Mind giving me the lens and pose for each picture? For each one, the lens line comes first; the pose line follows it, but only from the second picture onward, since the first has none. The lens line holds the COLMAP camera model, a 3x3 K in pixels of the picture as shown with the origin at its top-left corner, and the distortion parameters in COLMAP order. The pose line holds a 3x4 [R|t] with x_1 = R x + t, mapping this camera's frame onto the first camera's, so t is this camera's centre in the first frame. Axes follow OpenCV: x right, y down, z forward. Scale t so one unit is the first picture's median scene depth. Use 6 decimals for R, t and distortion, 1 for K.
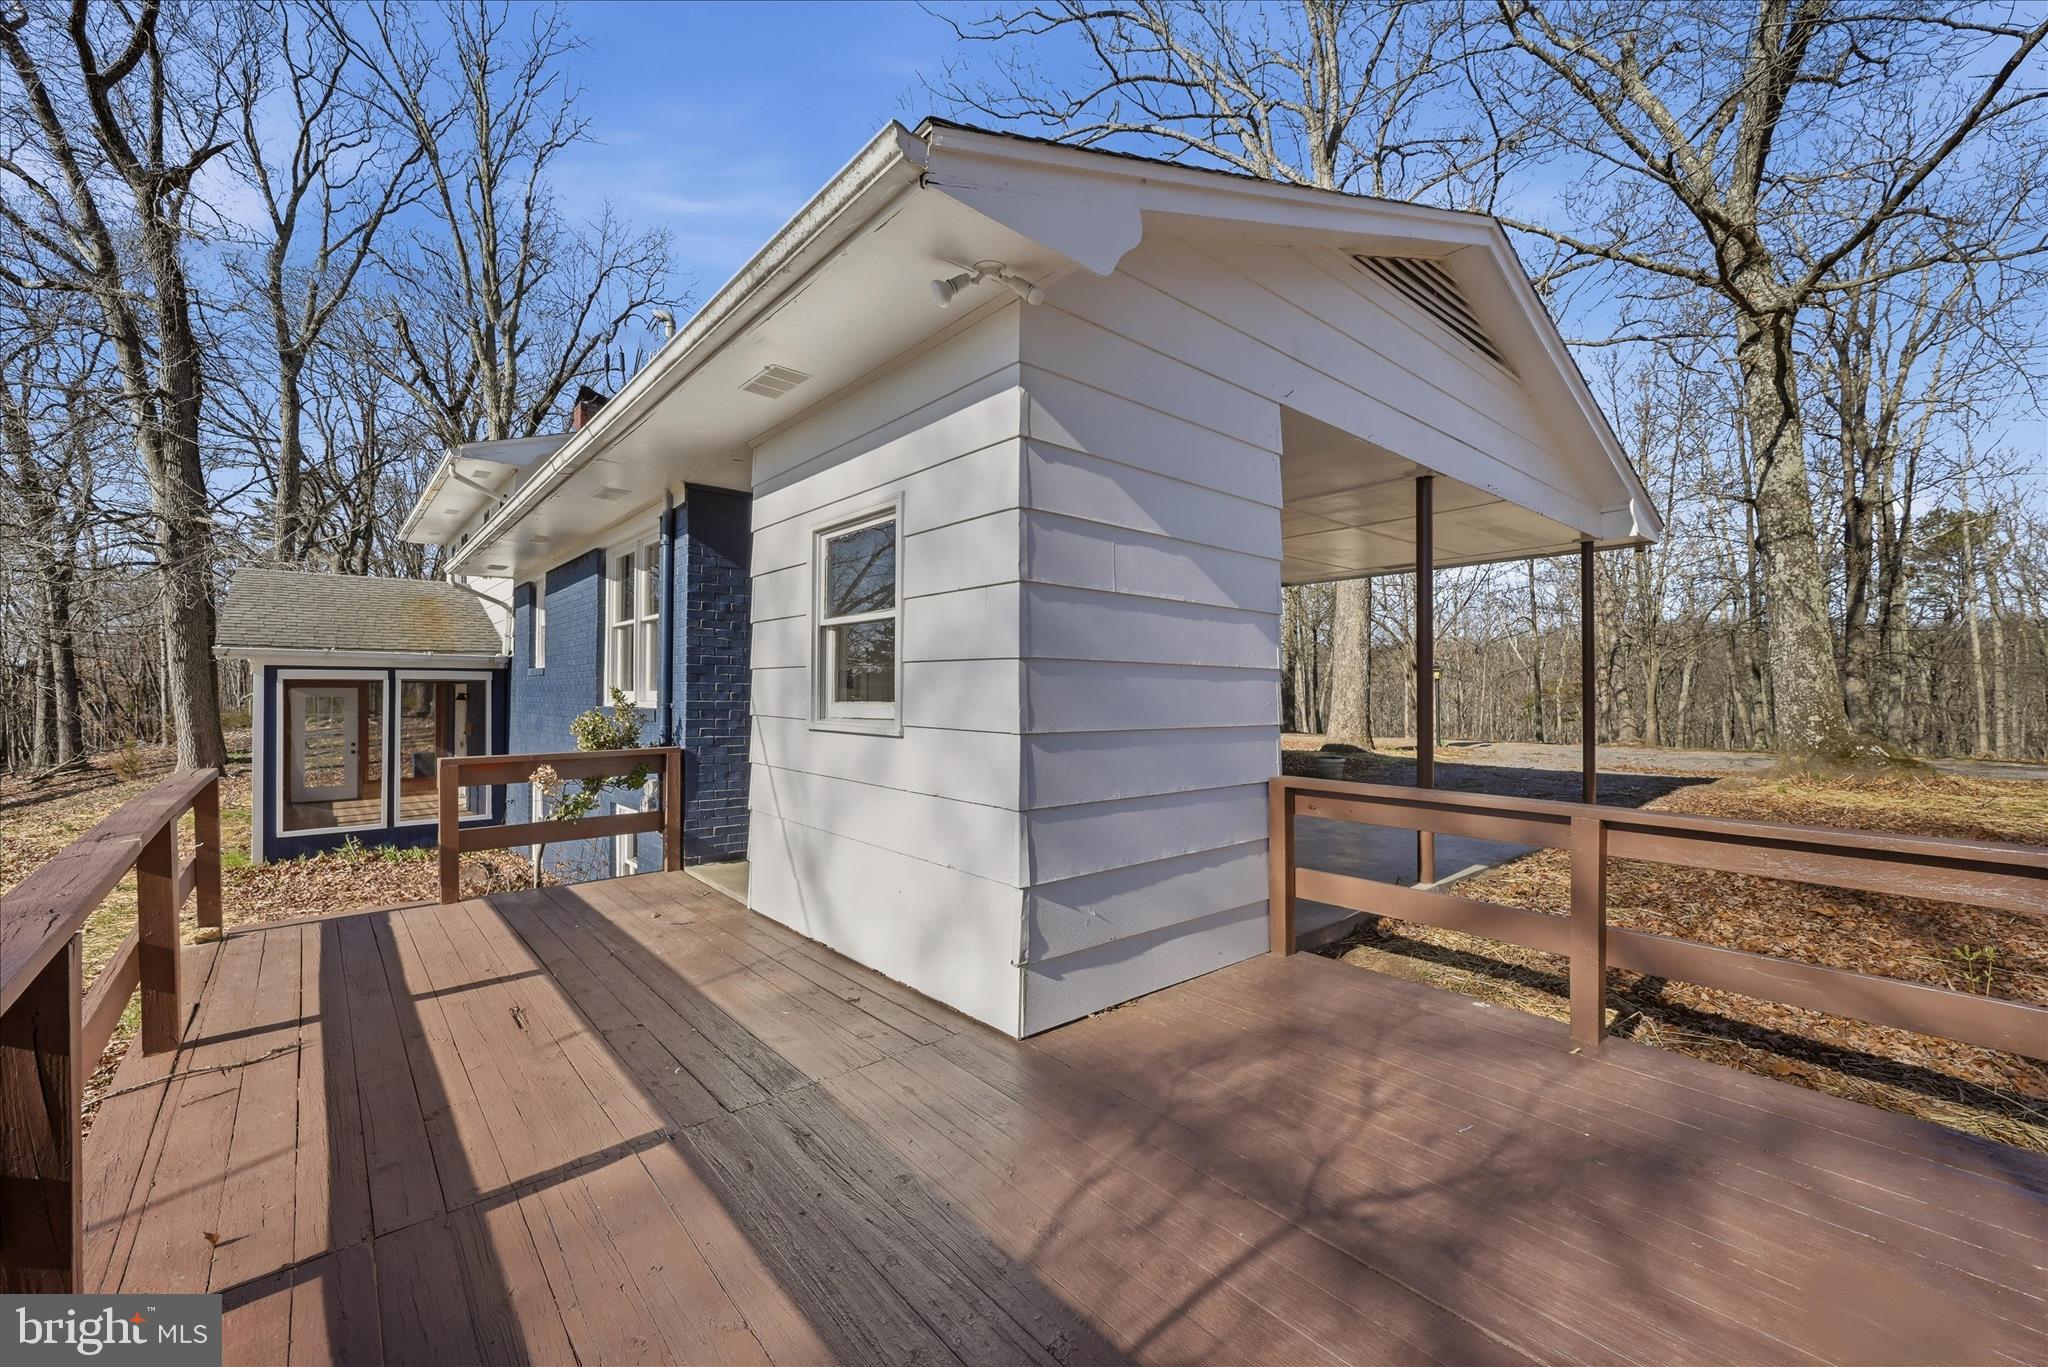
lens RADIAL K [[825.5, 0, 1024.0], [0, 825.5, 683.5], [0, 0, 1]] dist [0.000311, 0.000313]
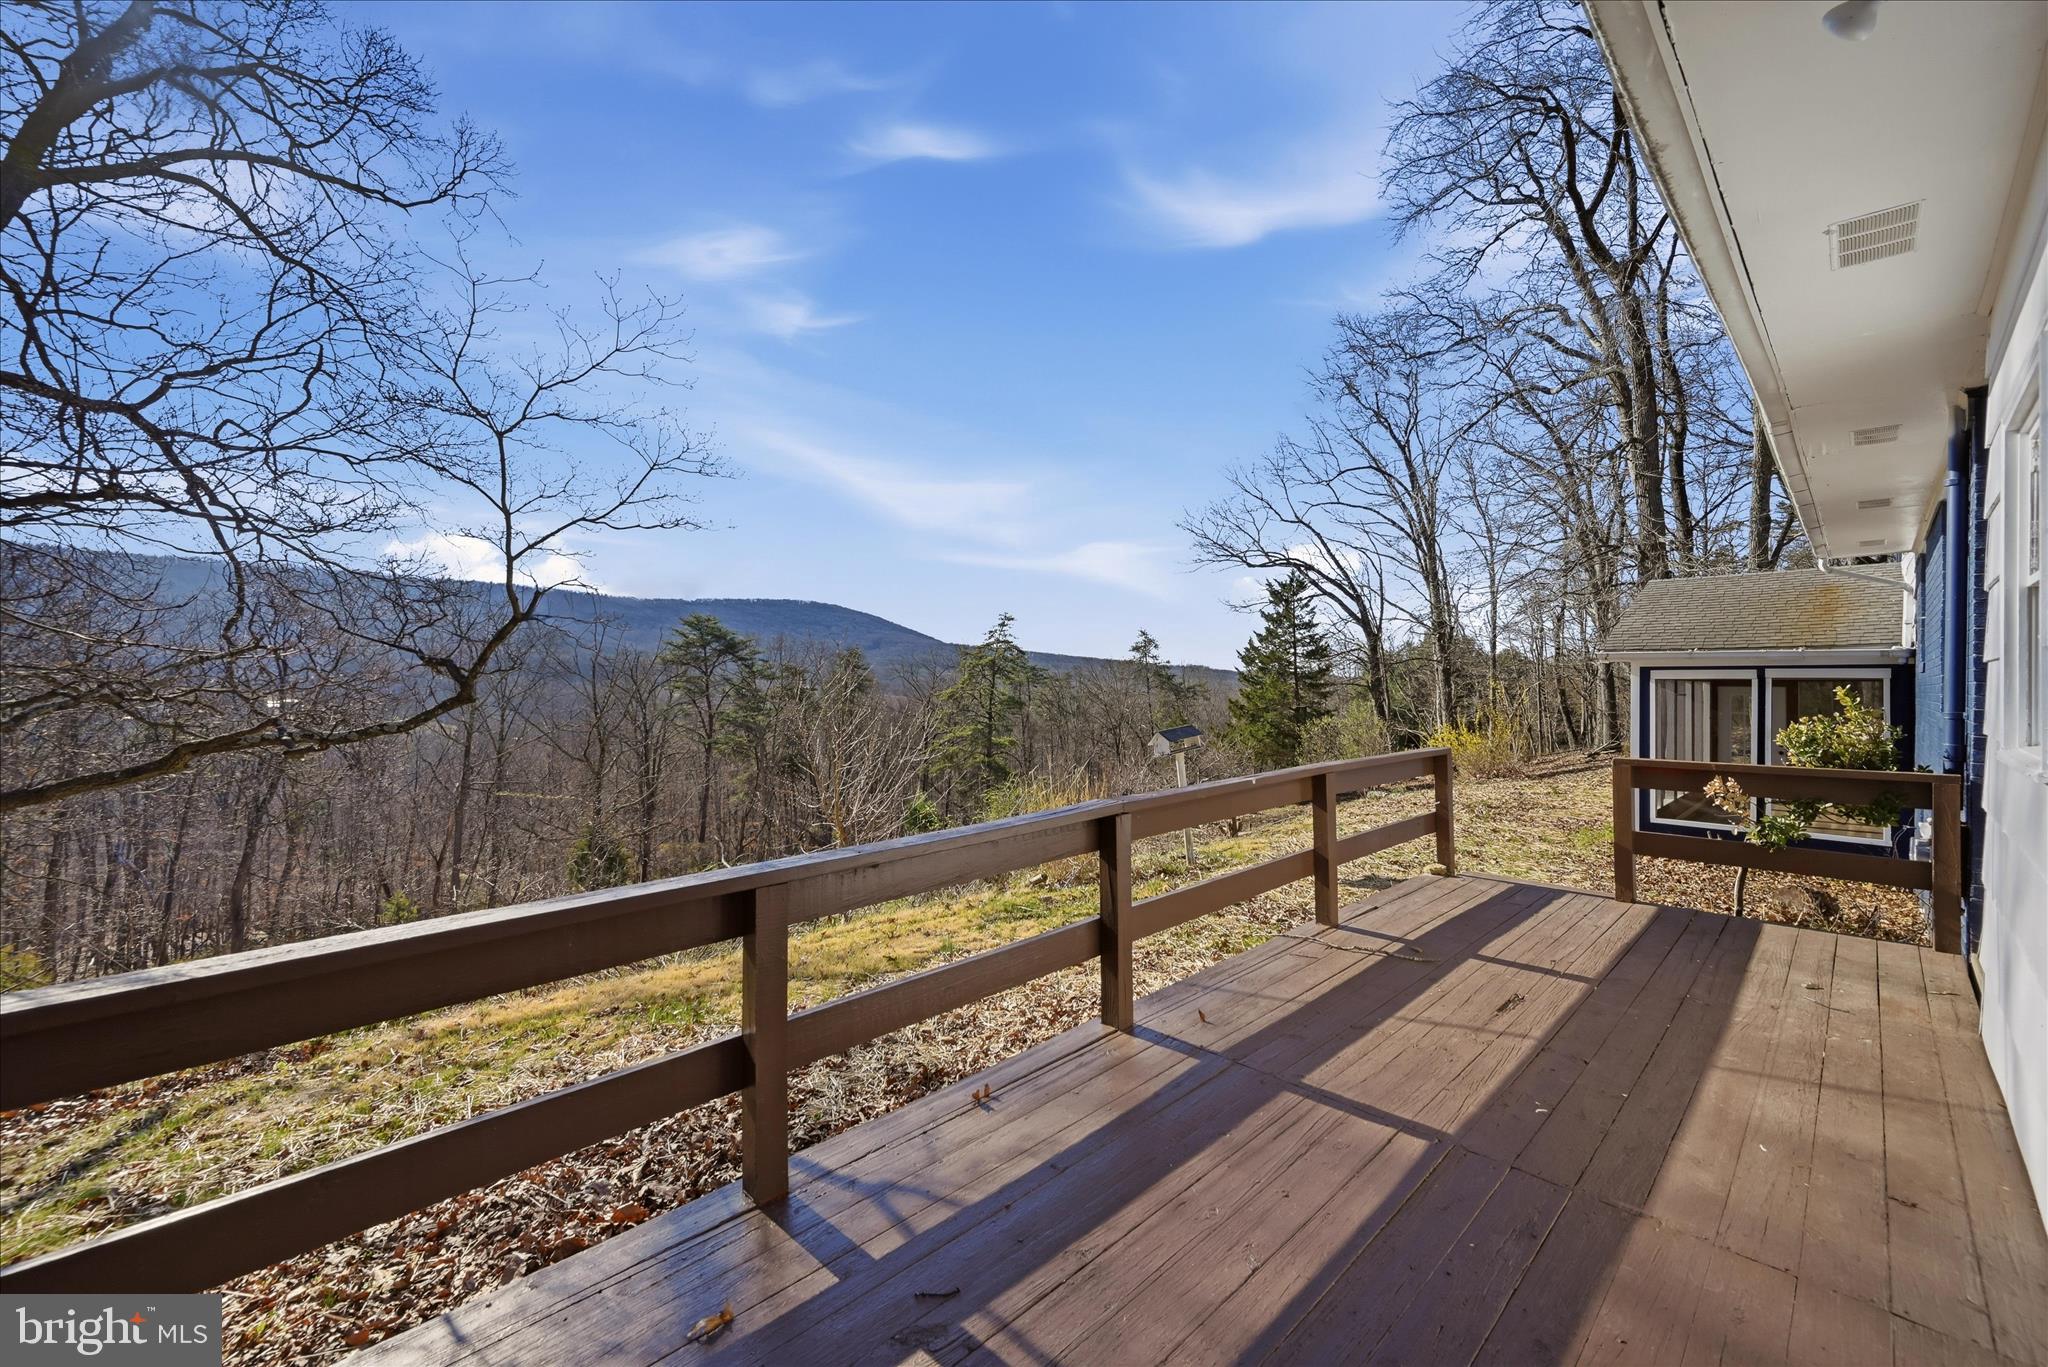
lens RADIAL K [[802.3, 0, 1024.0], [0, 802.3, 683.5], [0, 0, 1]] dist [-0.001001, -0.000075]
pose [[0.043556, -0.001379, -0.999050, 0.131377], [0.003957, 0.999991, -0.001208, -0.001545], [0.999043, -0.003900, 0.043561, 0.115194]]
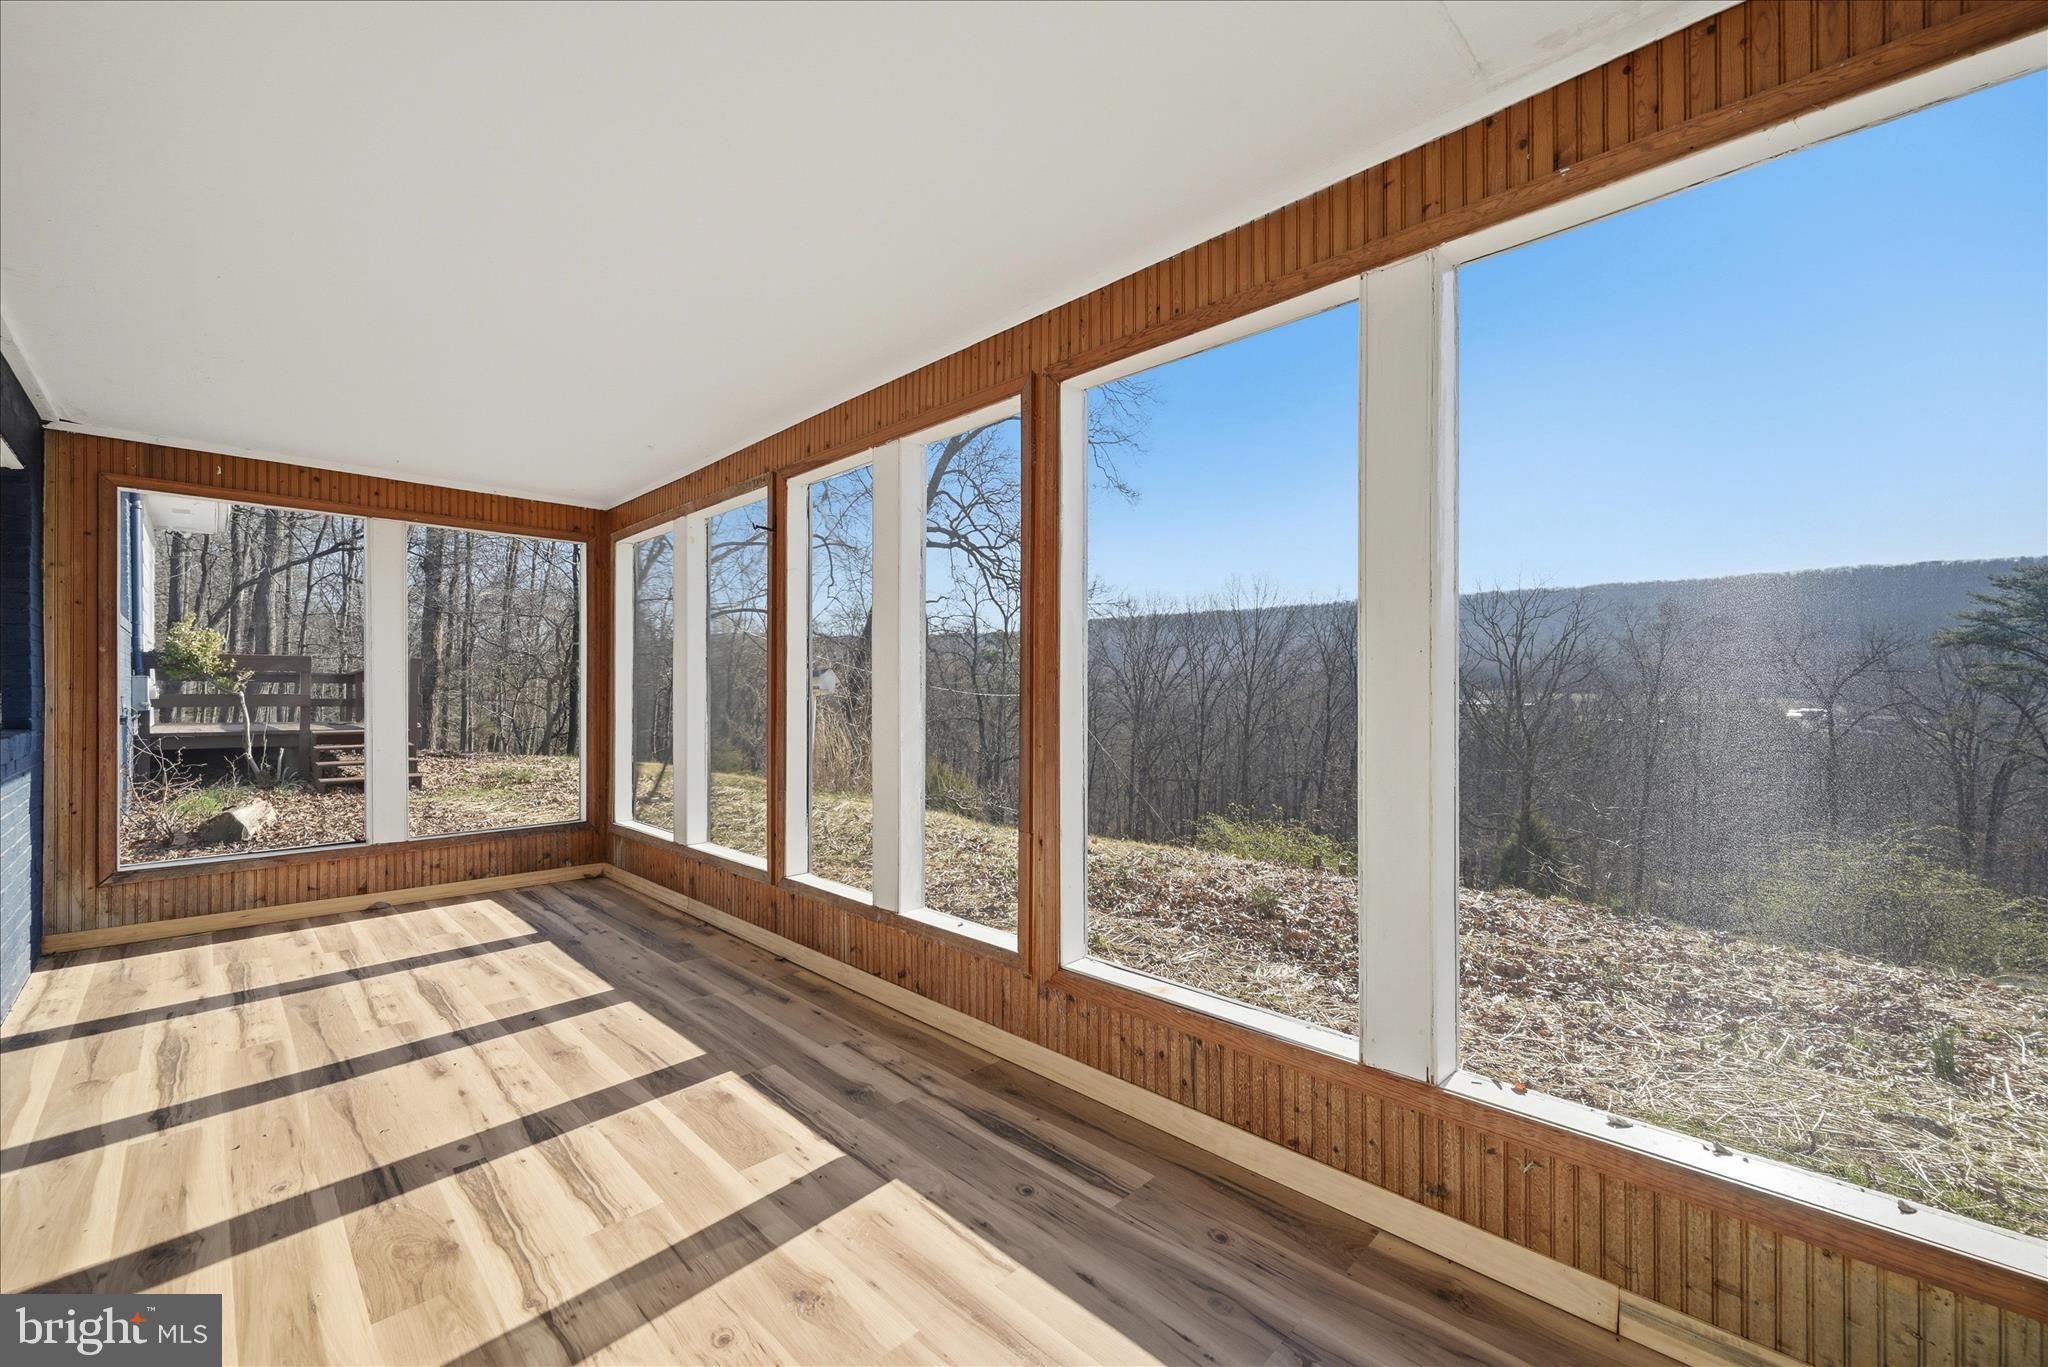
lens RADIAL K [[808.4, 0, 1024.0], [0, 808.4, 683.5], [0, 0, 1]] dist [-0.006723, 0.000626]
pose [[-0.996268, -0.001114, -0.086302, -1.049810], [0.000467, 0.999833, -0.018296, 0.093259], [0.086308, -0.018268, -0.996101, 1.428502]]
